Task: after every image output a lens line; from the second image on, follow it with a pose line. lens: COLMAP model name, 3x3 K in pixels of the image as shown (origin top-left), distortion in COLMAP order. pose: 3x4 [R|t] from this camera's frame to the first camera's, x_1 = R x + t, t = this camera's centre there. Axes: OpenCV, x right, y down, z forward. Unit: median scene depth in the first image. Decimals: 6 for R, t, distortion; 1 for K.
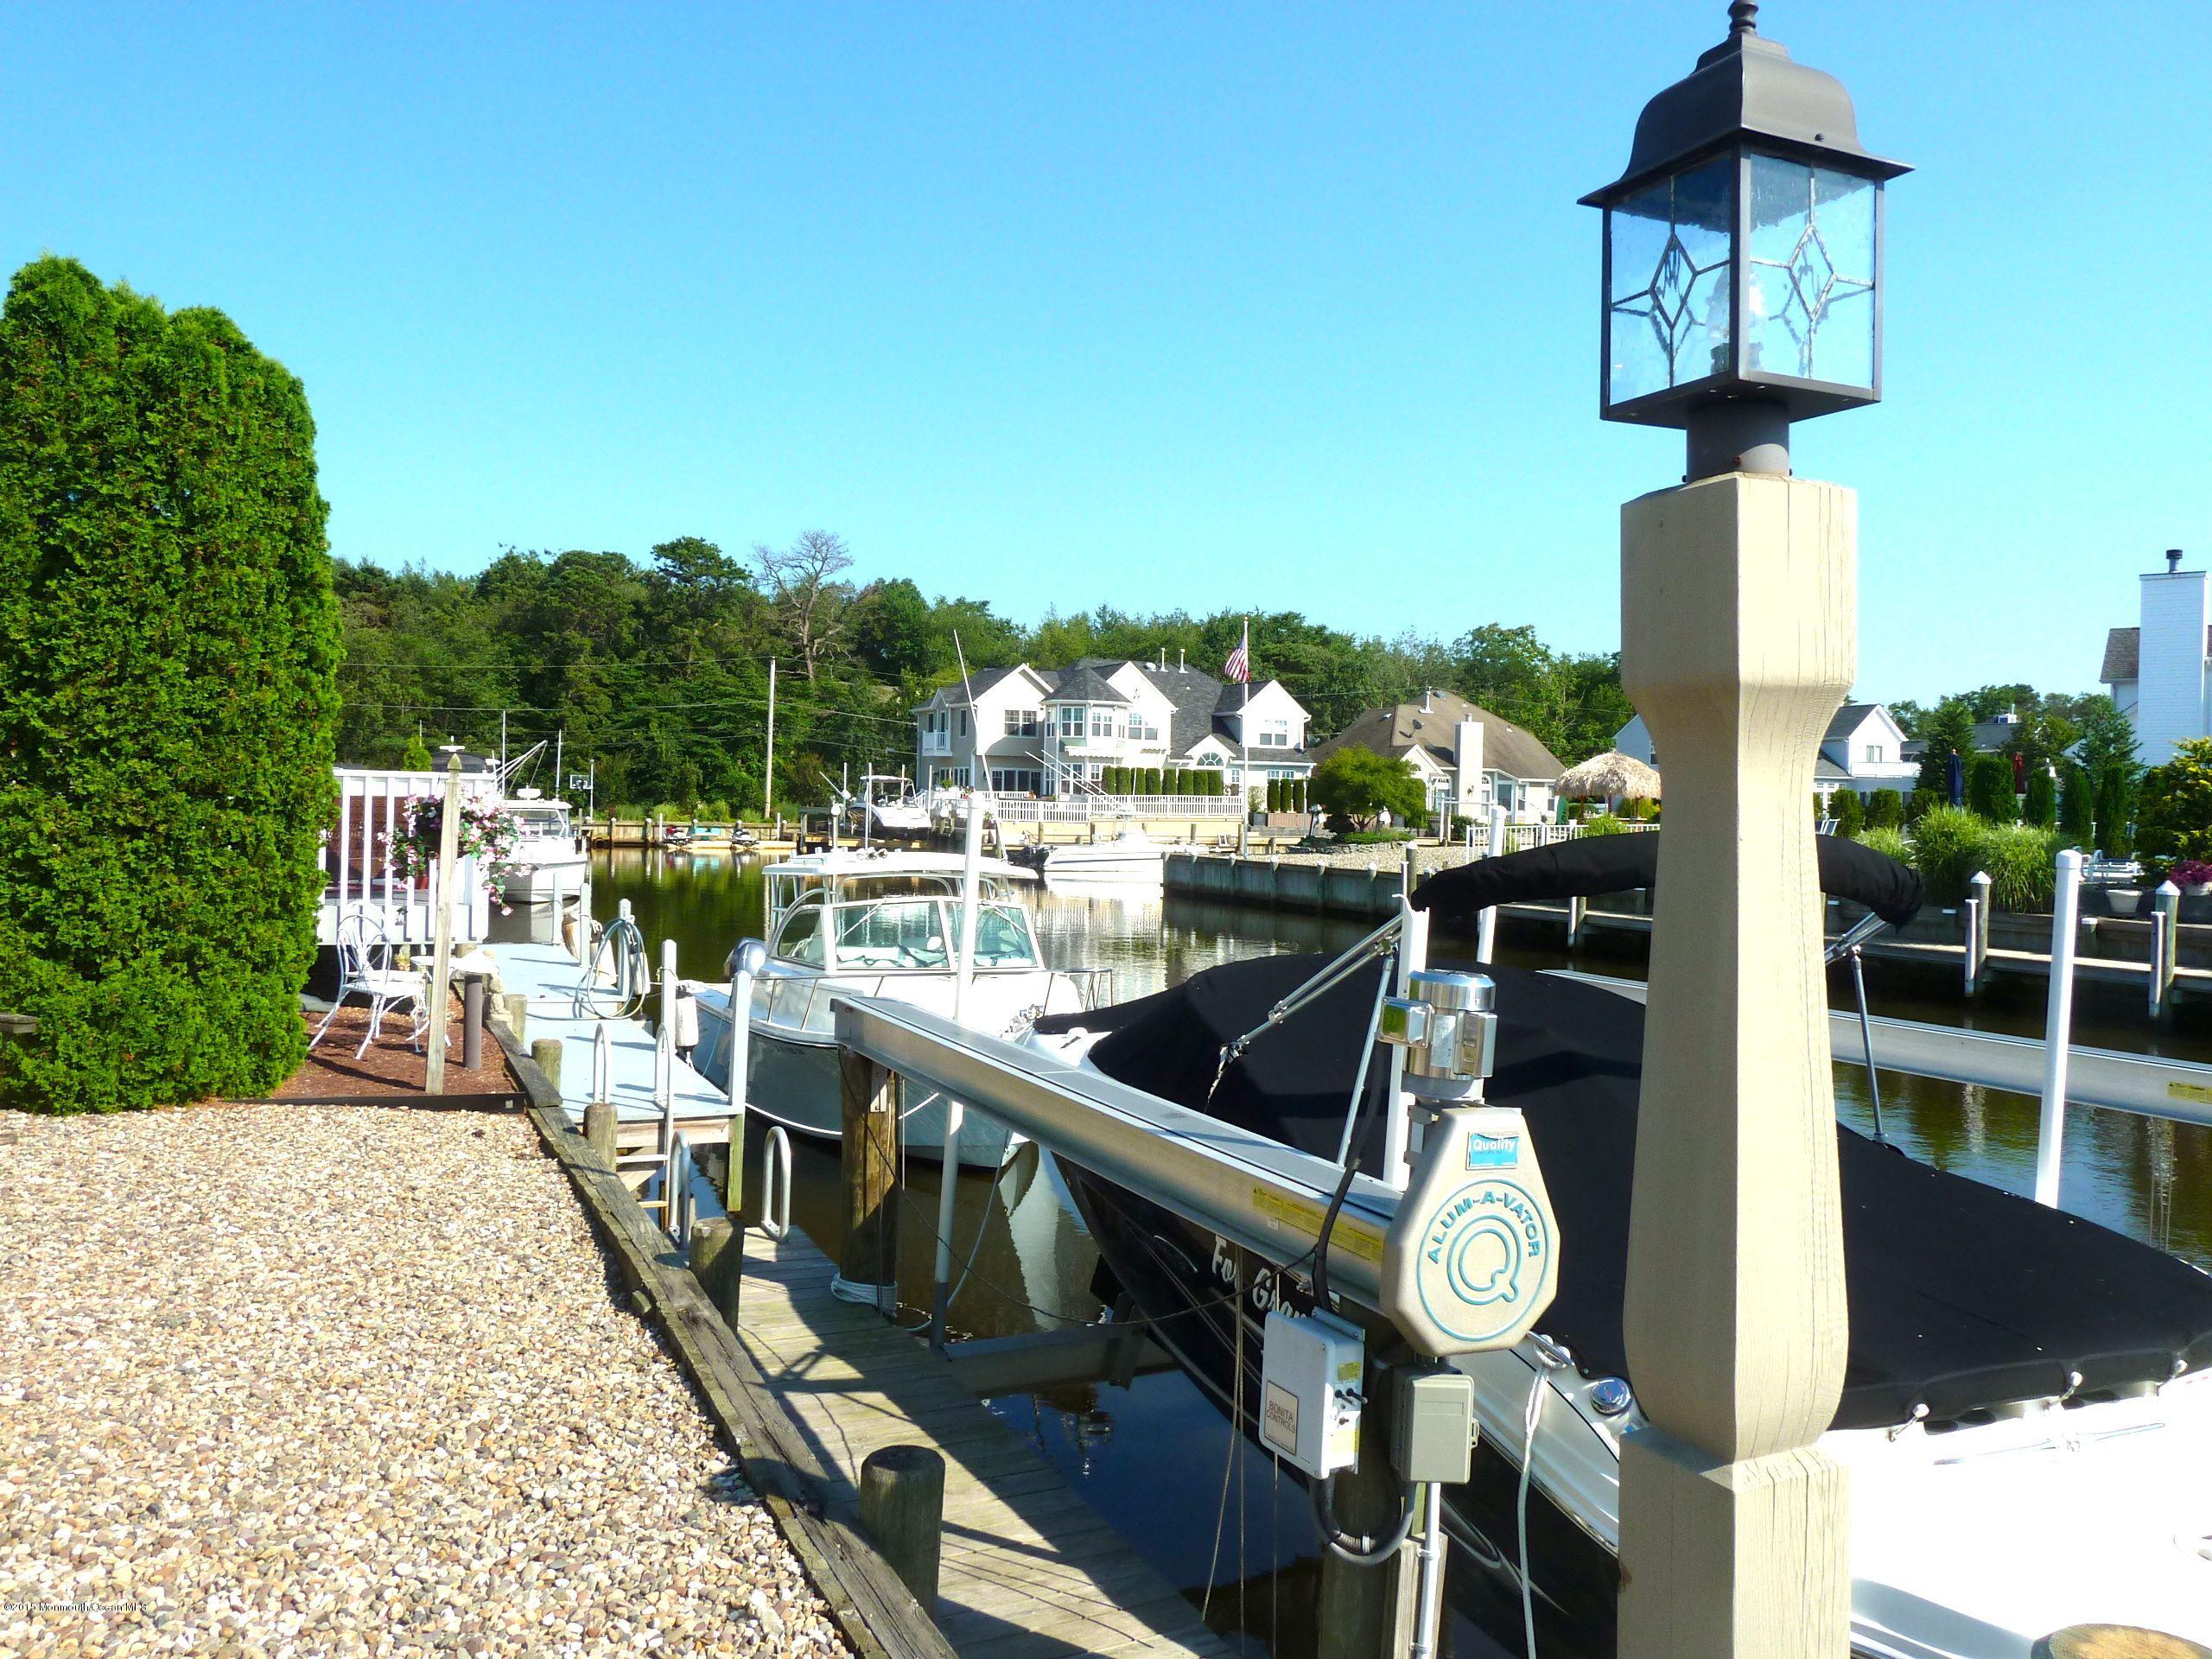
lens RADIAL K [[1652.2, 0, 1106.8], [0, 1652.2, 838.5], [0, 0, 1]] dist [-0.031121, 0.003058]
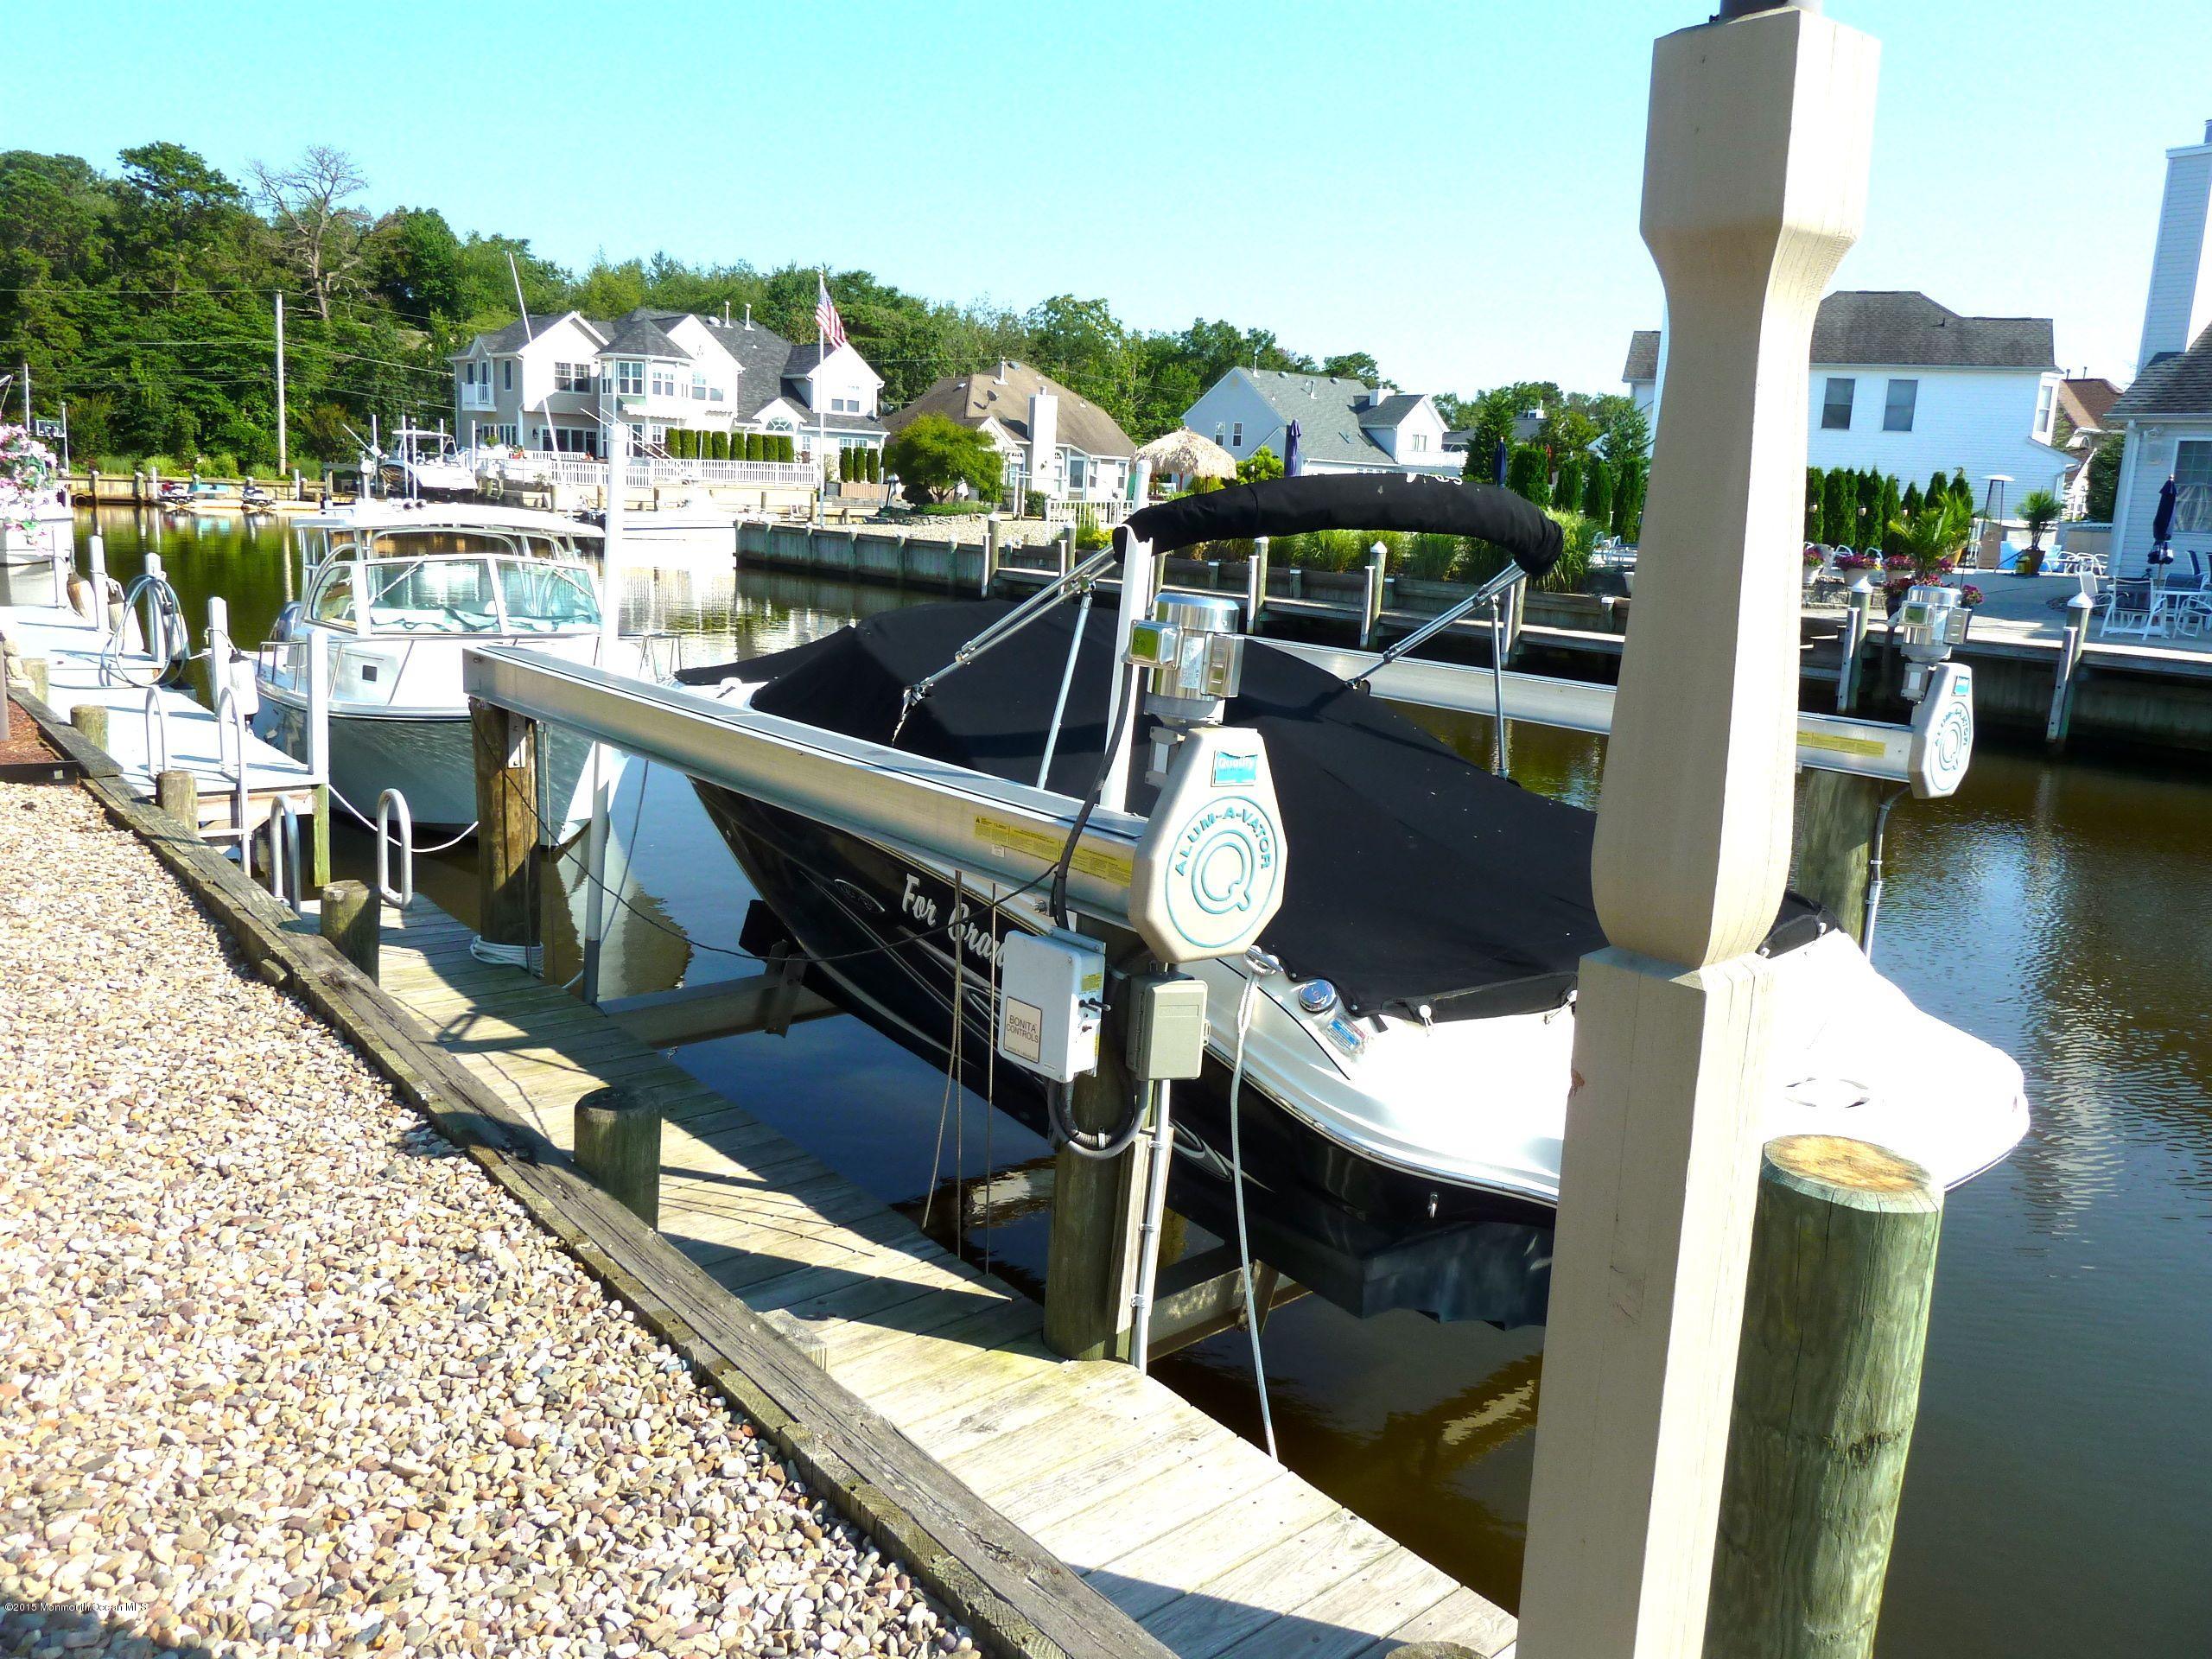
lens RADIAL K [[1652.2, 0, 1101.0], [0, 1652.2, 827.1], [0, 0, 1]] dist [-0.031121, 0.003058]
pose [[0.967335, -0.024174, 0.252345, -0.003759], [-0.023500, 0.982606, 0.184212, 0.001229], [-0.252409, -0.184125, 0.949941, 0.000874]]
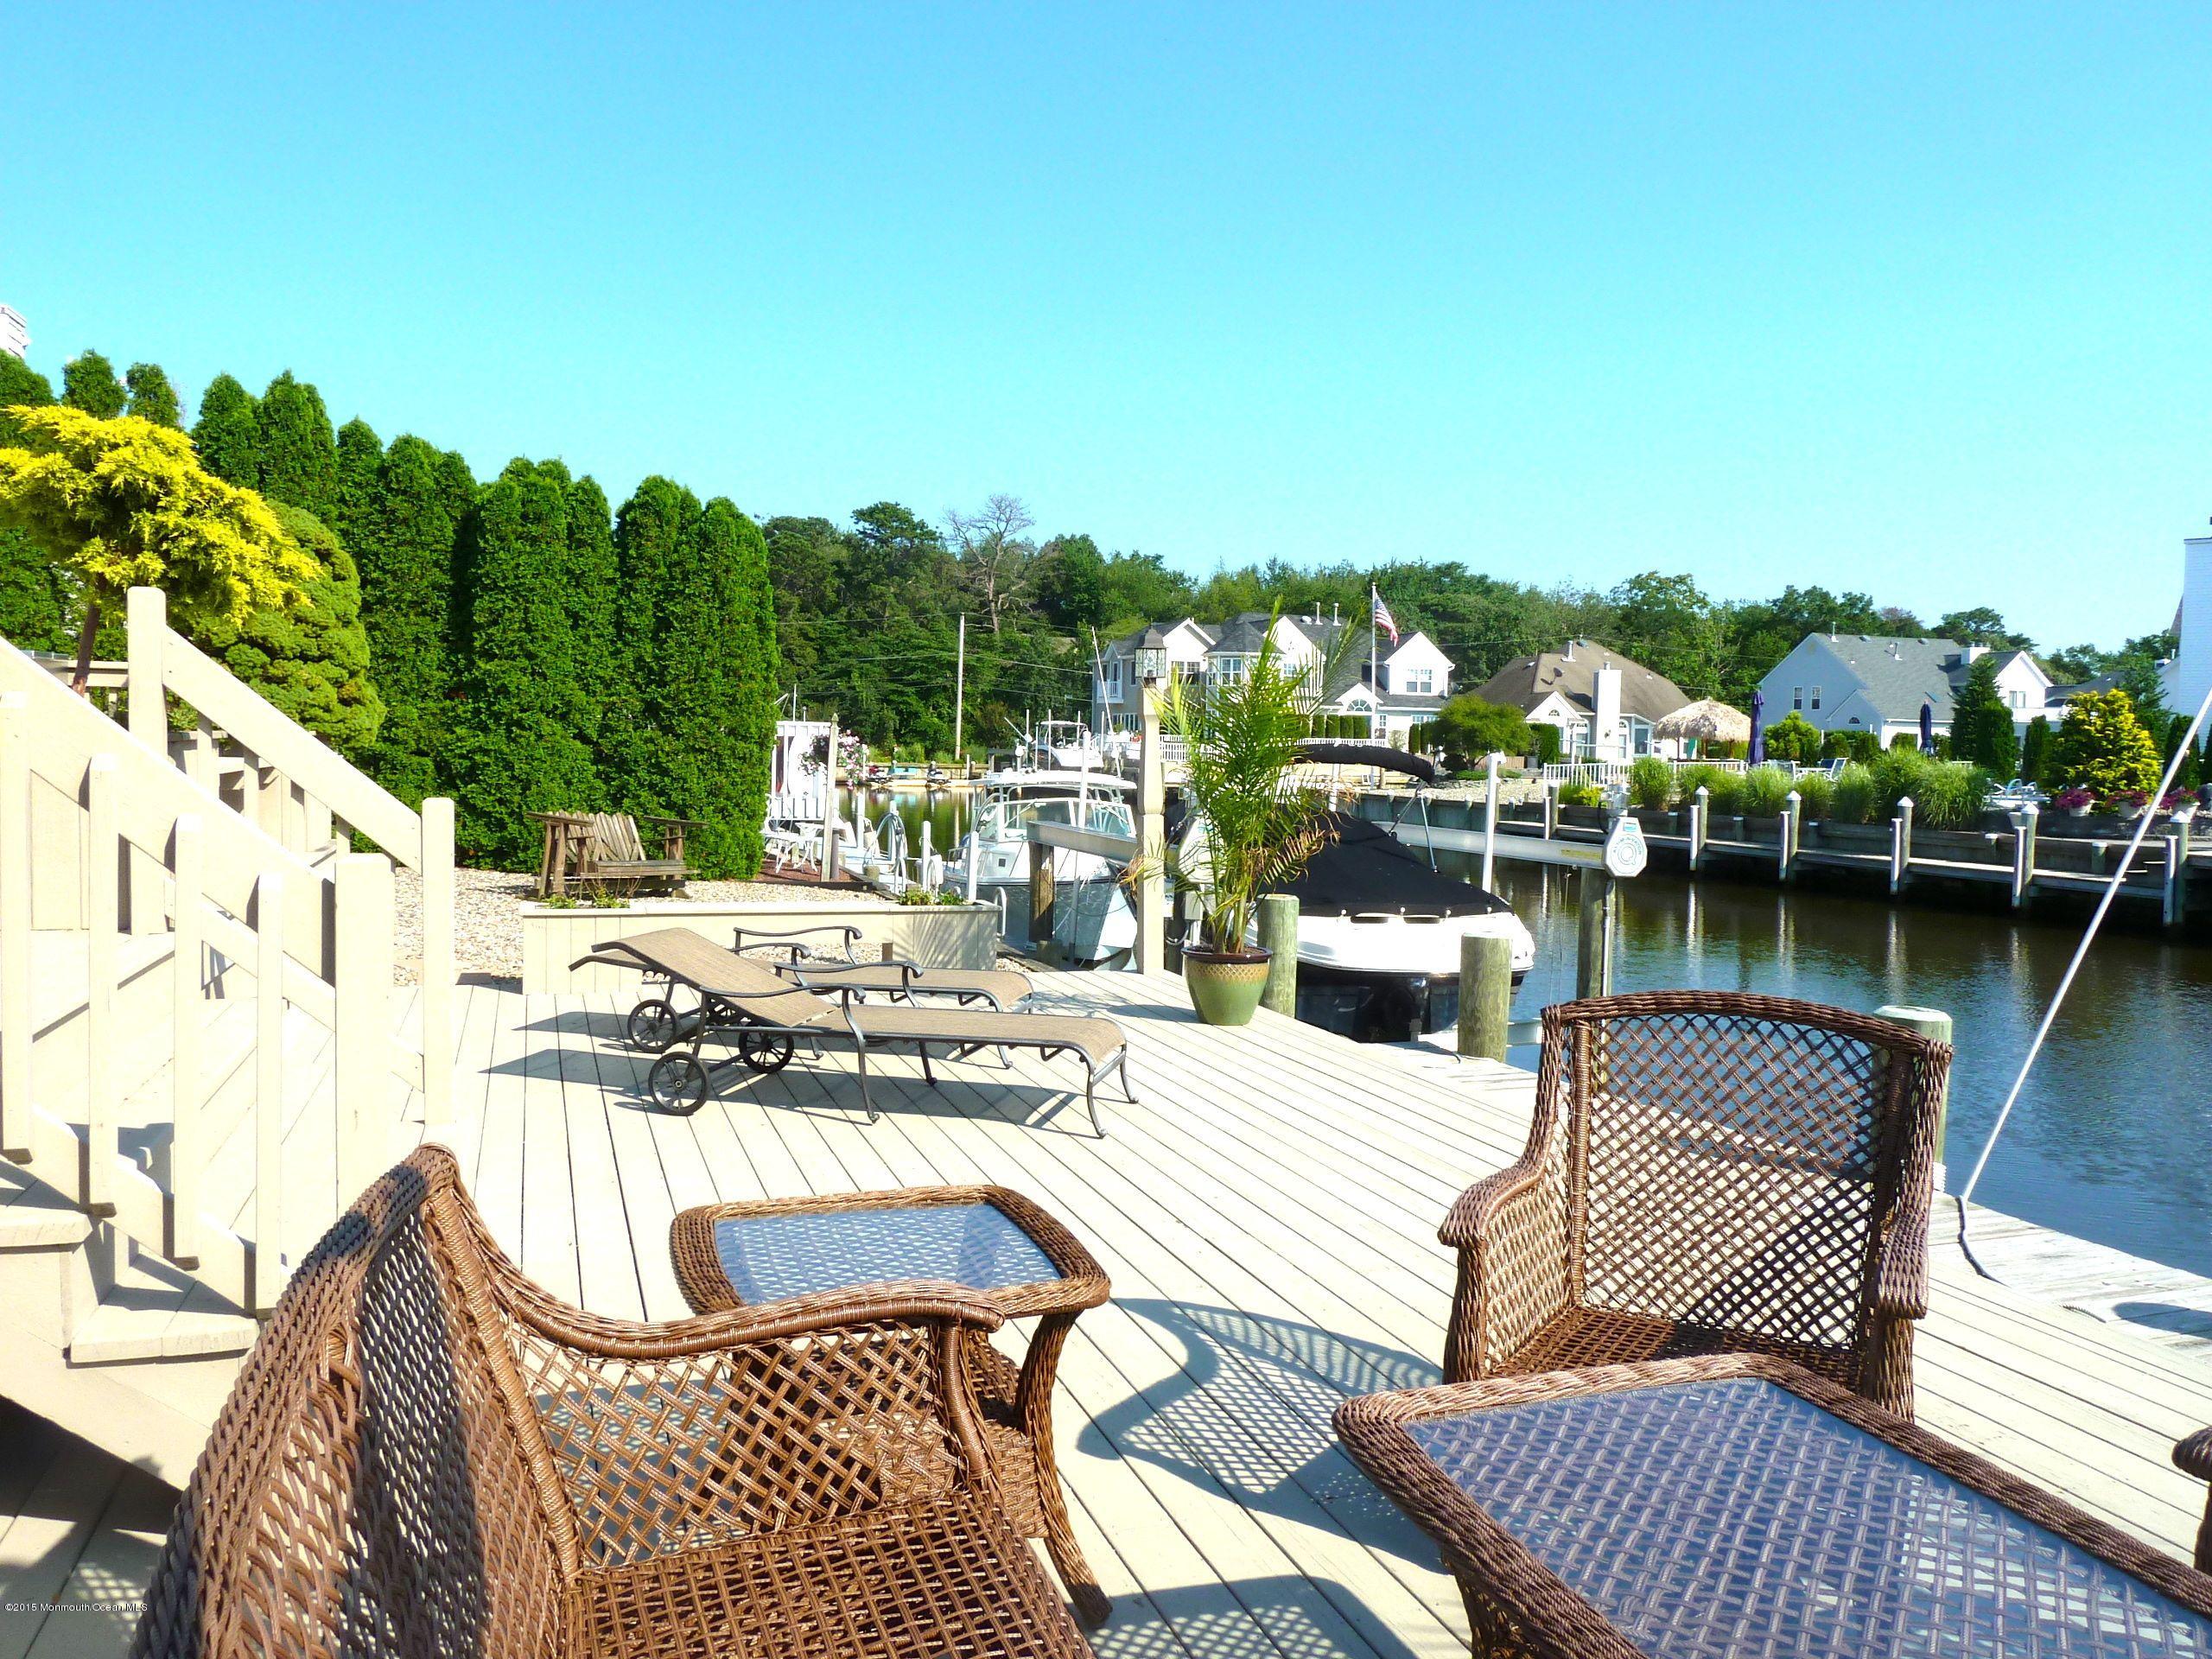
lens RADIAL K [[1652.2, 0, 1107.8], [0, 1652.2, 853.1], [0, 0, 1]] dist [-0.031121, 0.003058]
pose [[0.994171, 0.007194, -0.107575, 0.015046], [-0.002648, 0.999100, 0.042340, 0.003259], [0.107783, -0.041808, 0.993295, -0.097936]]
